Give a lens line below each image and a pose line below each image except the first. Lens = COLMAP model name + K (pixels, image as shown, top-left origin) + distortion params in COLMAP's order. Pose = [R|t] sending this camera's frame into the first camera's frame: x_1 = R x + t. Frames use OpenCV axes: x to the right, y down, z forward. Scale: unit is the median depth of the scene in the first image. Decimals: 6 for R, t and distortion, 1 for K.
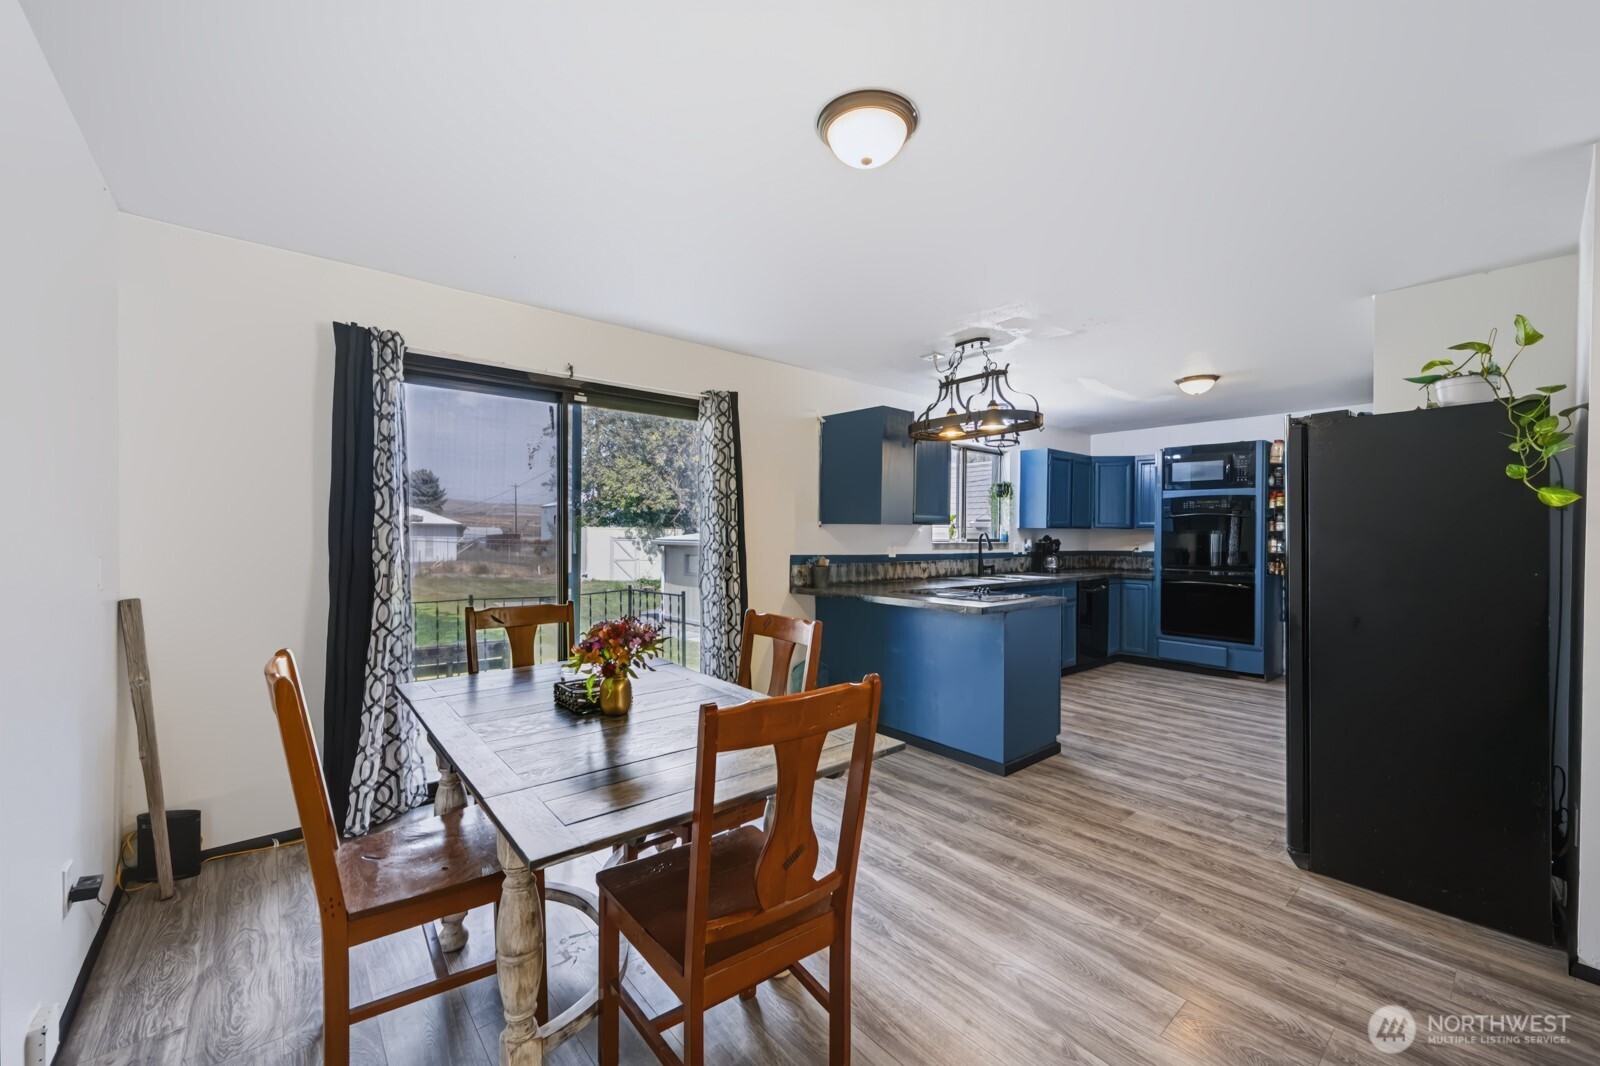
lens RADIAL K [[634.3, 0, 810.6], [0, 634.3, 541.5], [0, 0, 1]] dist [-0.006772, 0.001380]
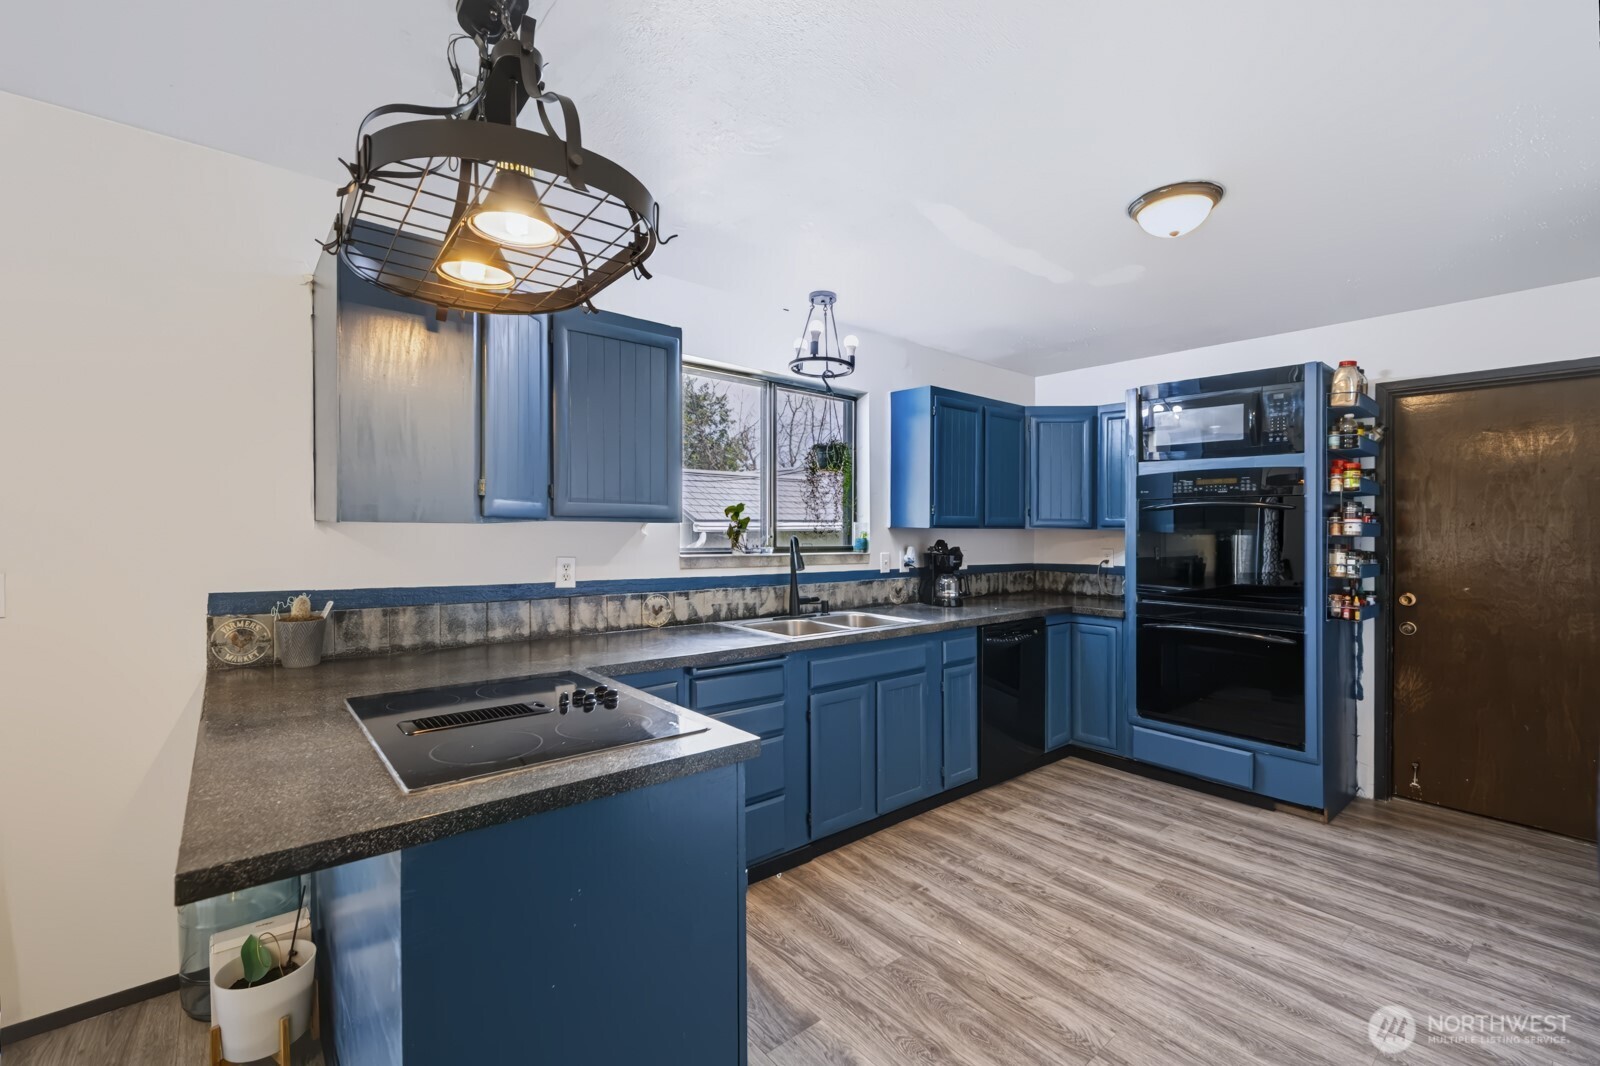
lens RADIAL K [[689.4, 0, 817.2], [0, 689.4, 527.0], [0, 0, 1]] dist [0.003308, -0.000415]
pose [[0.999990, 0.003145, 0.003129, 0.296052], [-0.003096, 0.999874, -0.015556, -0.013127], [-0.003177, 0.015546, 0.999874, 0.426974]]
